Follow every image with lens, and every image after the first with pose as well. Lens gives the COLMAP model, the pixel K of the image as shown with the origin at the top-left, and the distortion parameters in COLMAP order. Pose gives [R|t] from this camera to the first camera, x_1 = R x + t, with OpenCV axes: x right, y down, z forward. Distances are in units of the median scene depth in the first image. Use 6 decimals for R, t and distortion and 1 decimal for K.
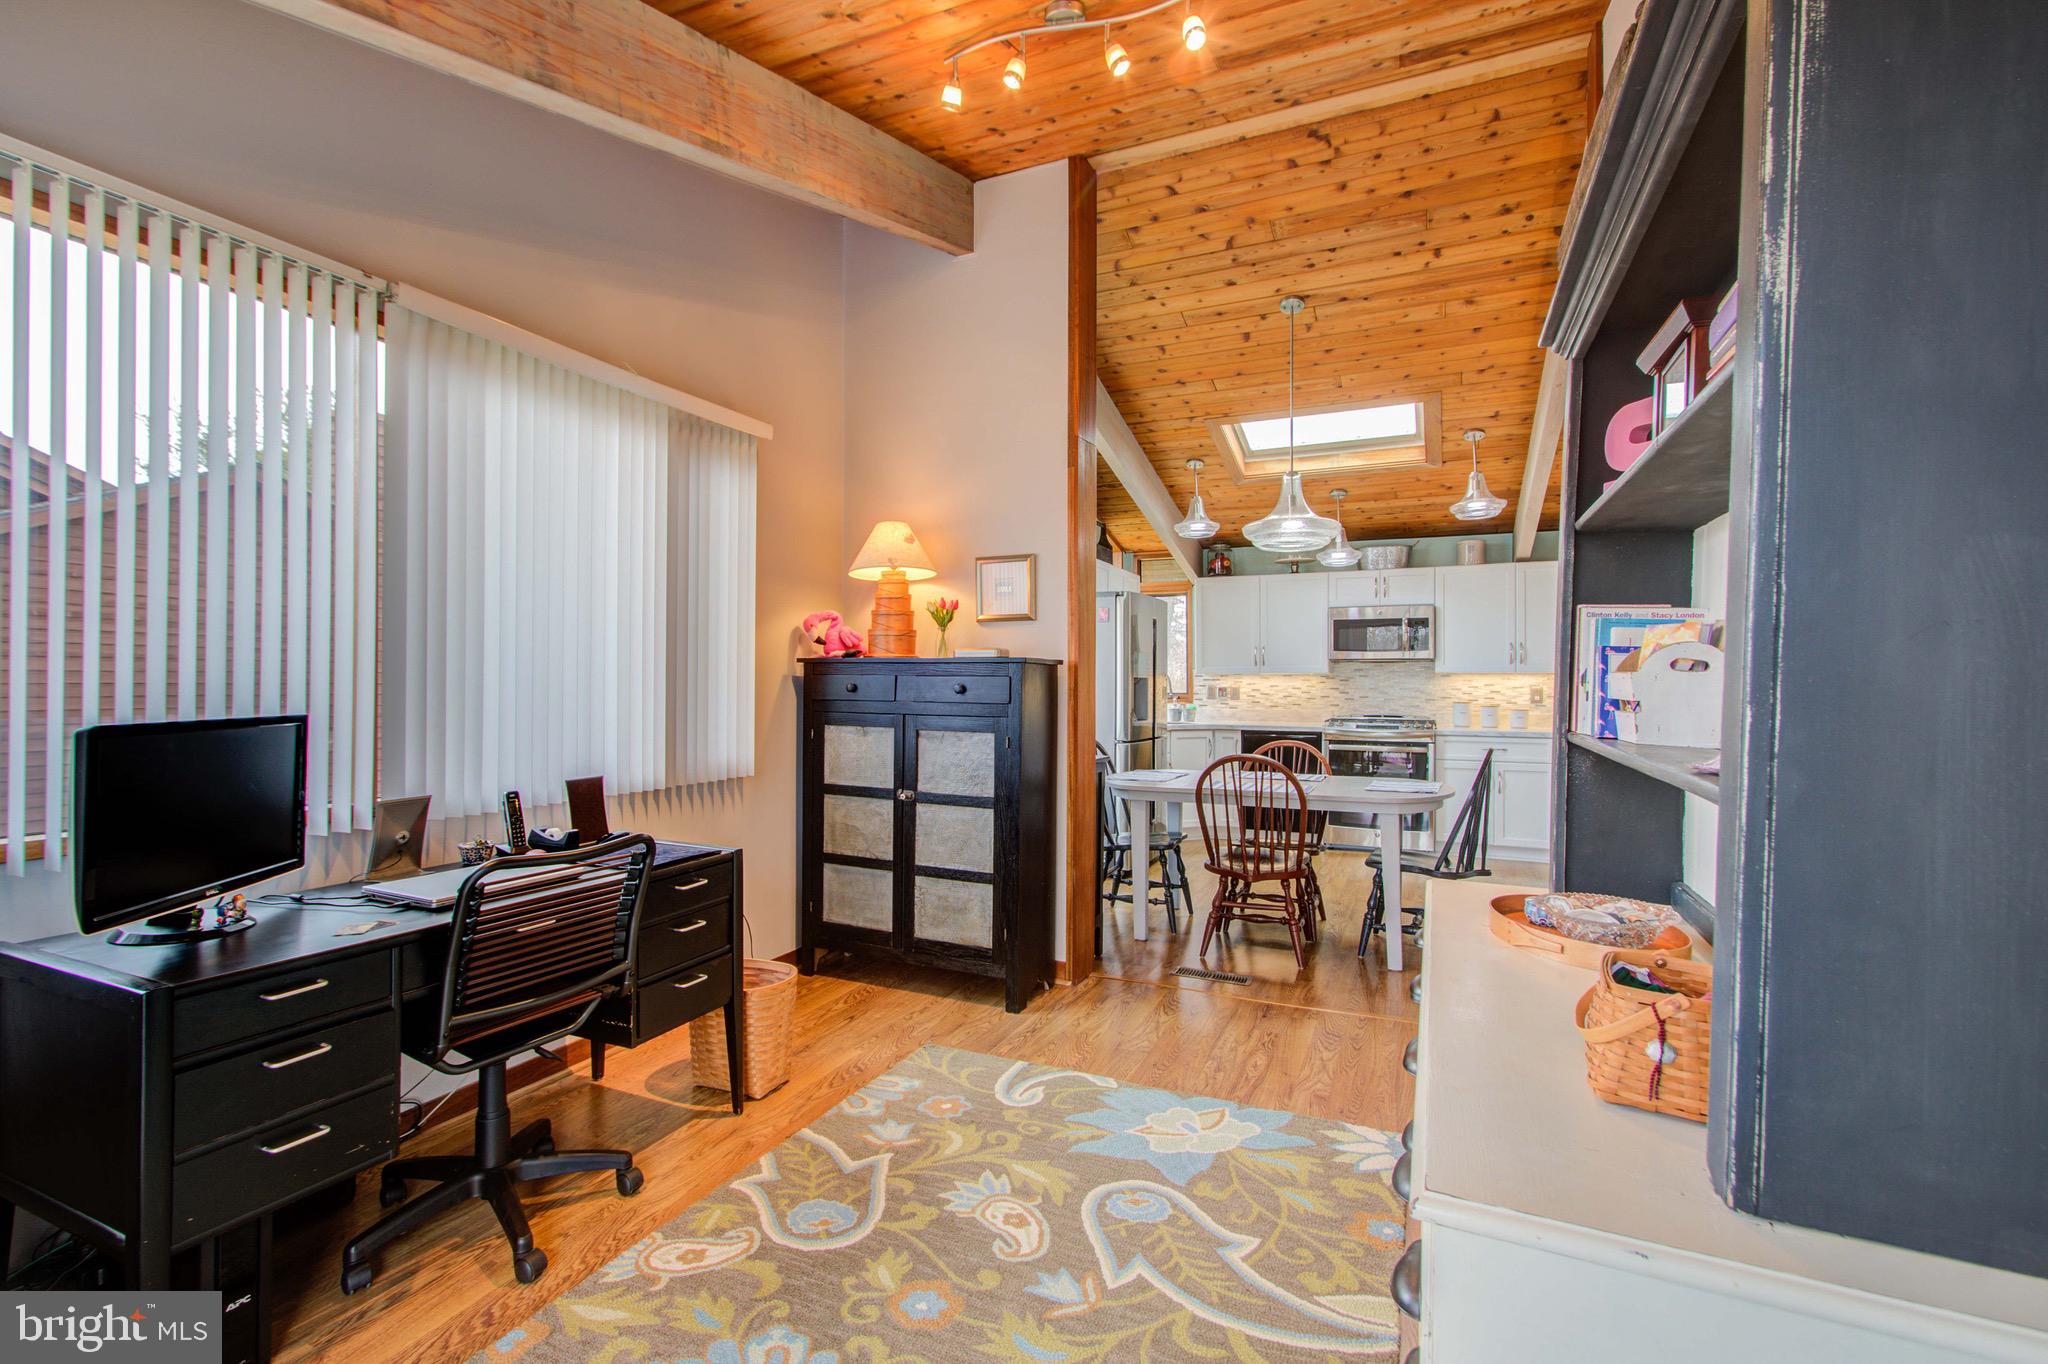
lens RADIAL K [[919.8, 0, 1007.8], [0, 919.8, 678.8], [0, 0, 1]] dist [-0.003235, 0.002872]
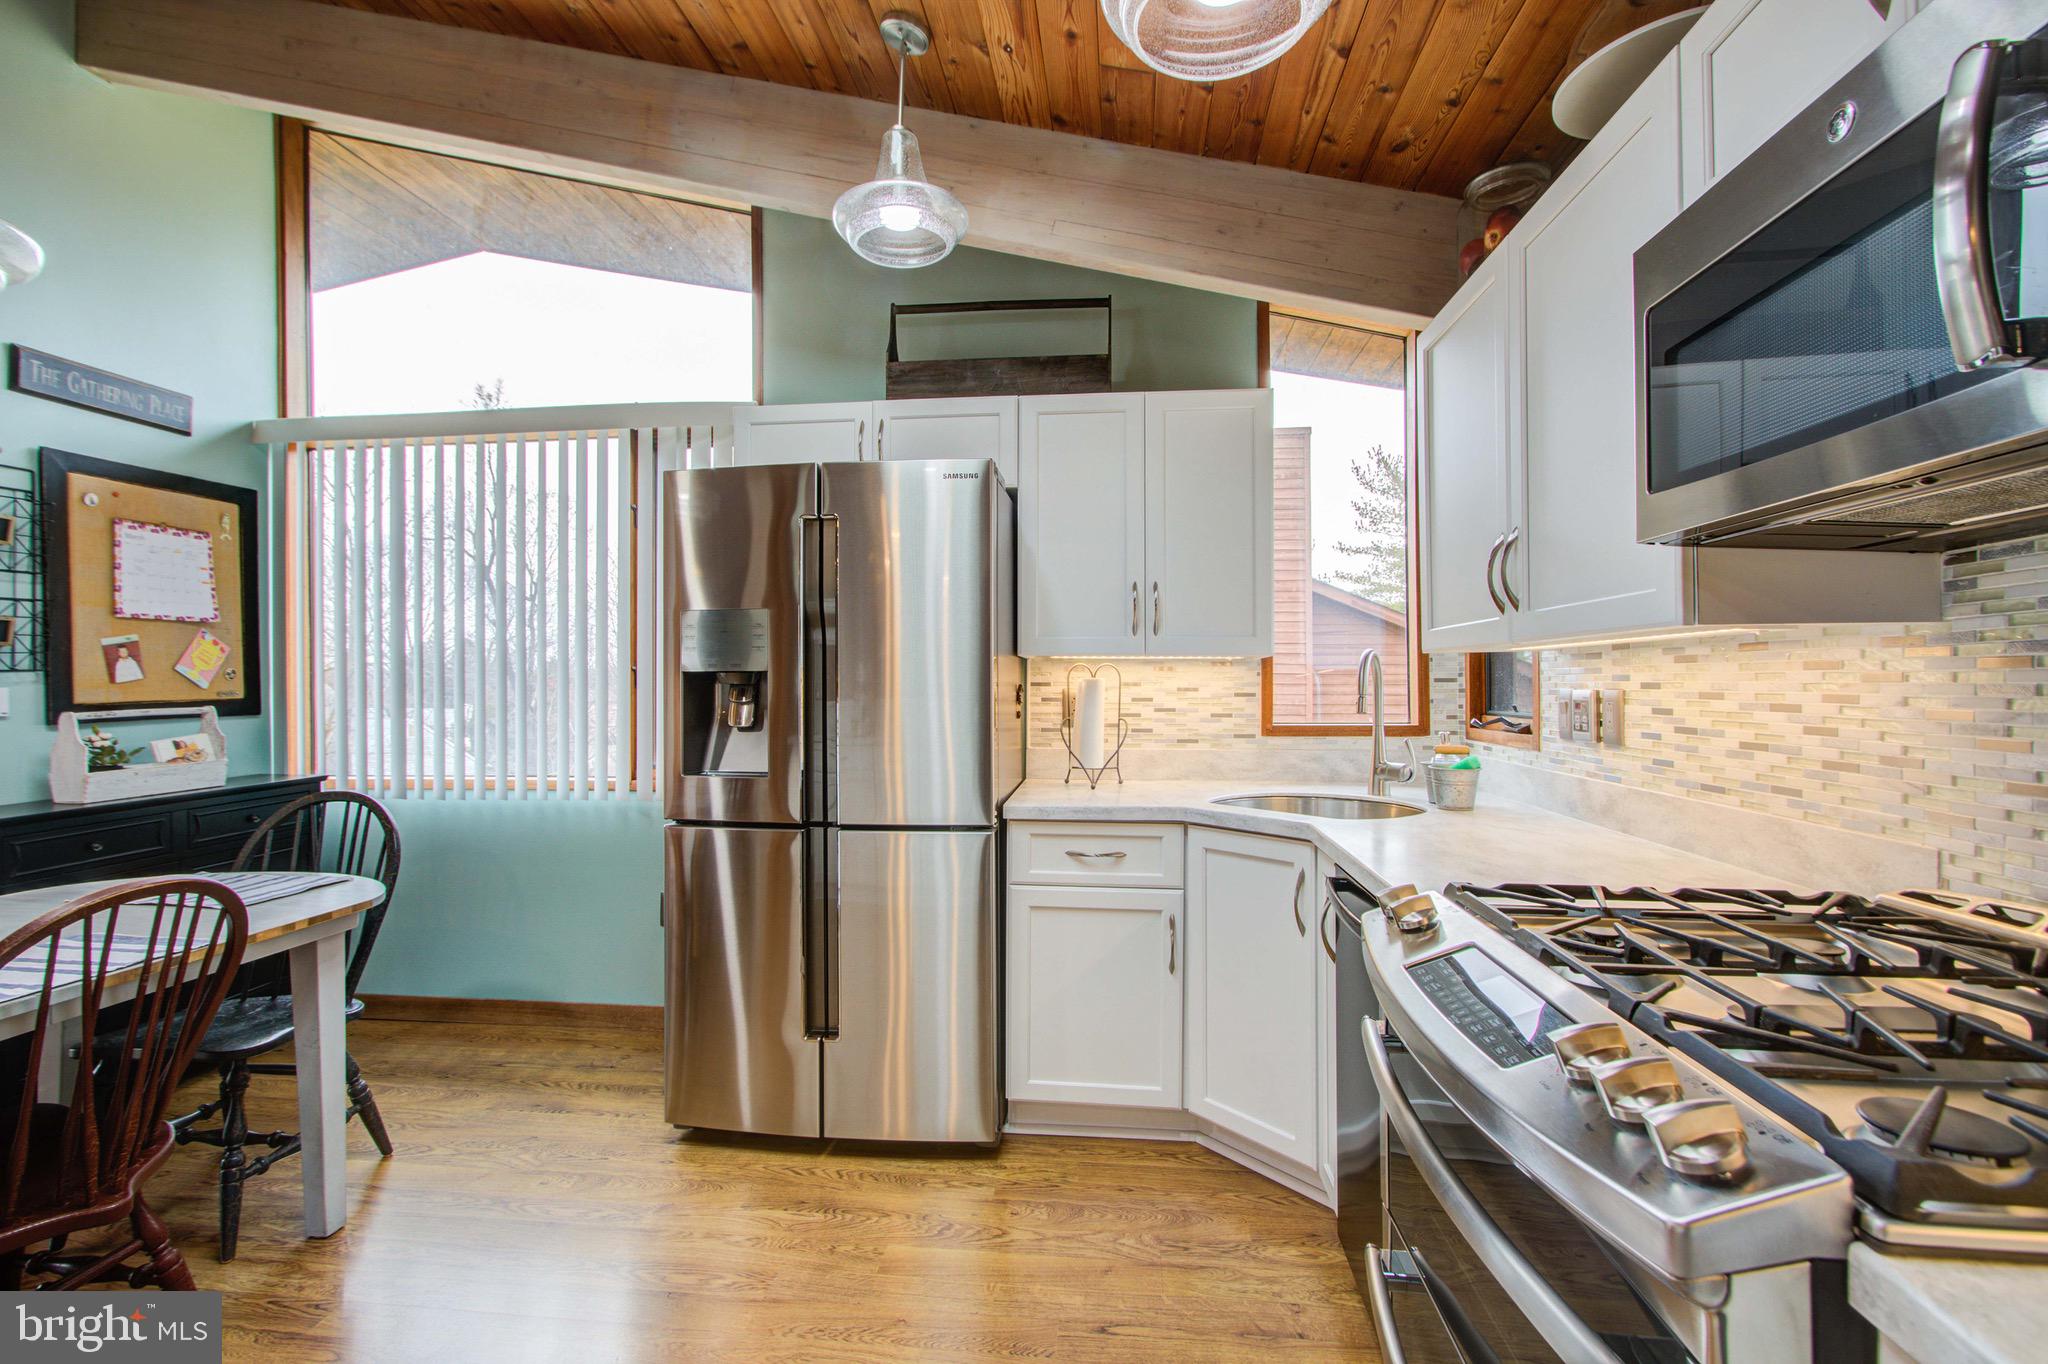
lens RADIAL K [[919.8, 0, 1022.7], [0, 919.8, 683.1], [0, 0, 1]] dist [-0.003235, 0.002872]
pose [[0.315482, -0.004336, -0.948922, 0.482849], [0.010100, 0.999948, -0.001211, 0.003825], [0.948878, -0.009202, 0.315510, 0.842913]]
